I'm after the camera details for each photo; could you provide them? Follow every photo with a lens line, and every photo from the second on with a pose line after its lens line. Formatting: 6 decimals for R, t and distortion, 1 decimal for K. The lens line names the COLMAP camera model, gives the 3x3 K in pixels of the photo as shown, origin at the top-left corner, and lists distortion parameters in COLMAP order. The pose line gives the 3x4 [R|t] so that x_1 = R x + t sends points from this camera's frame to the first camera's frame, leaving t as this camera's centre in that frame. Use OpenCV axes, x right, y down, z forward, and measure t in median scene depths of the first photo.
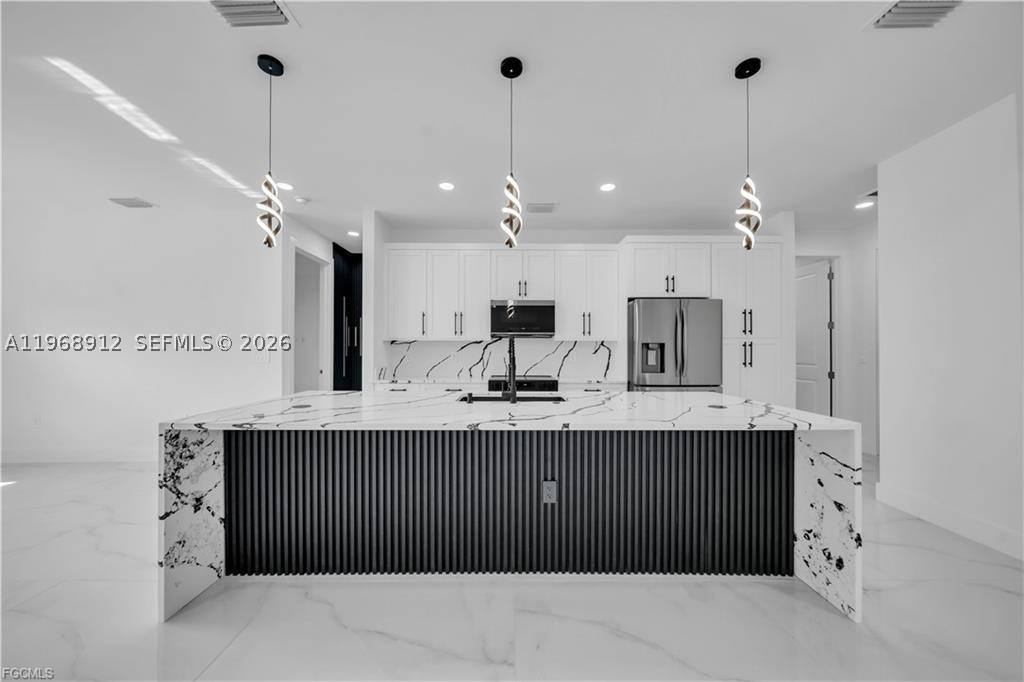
lens RADIAL K [[349.1, 0, 508.1], [0, 349.1, 344.3], [0, 0, 1]] dist [-0.020735, -0.000099]
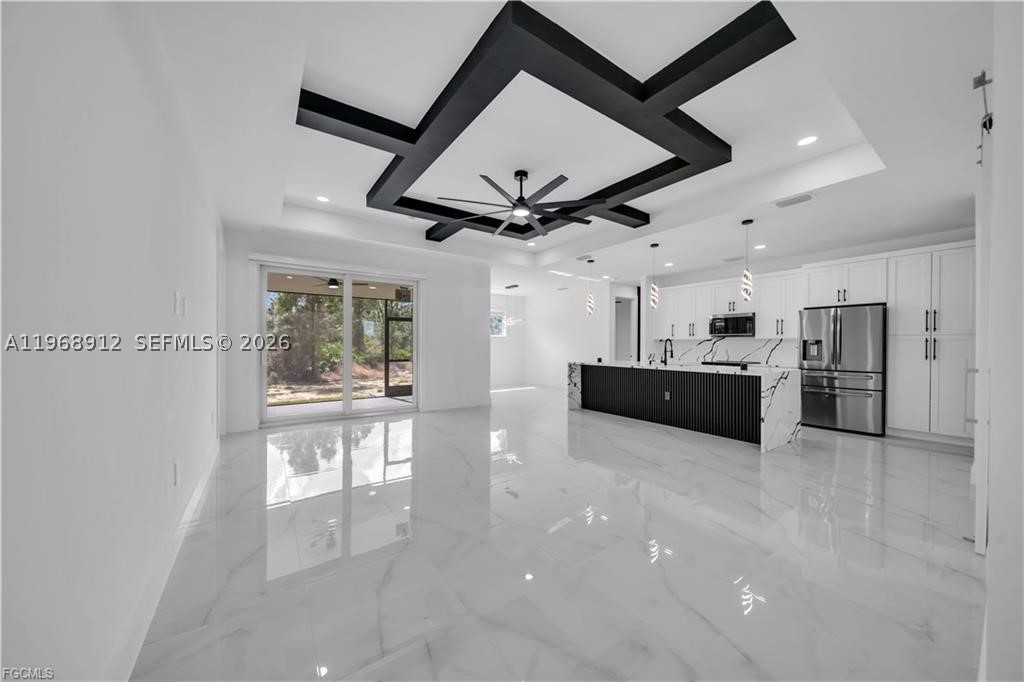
lens RADIAL K [[357.0, 0, 509.5], [0, 357.0, 347.5], [0, 0, 1]] dist [0.013174, 0.000034]
pose [[0.569045, 0.007303, -0.822274, 0.890813], [0.015305, 0.999693, 0.019470, -0.020593], [0.822164, -0.023665, 0.568759, -0.850439]]
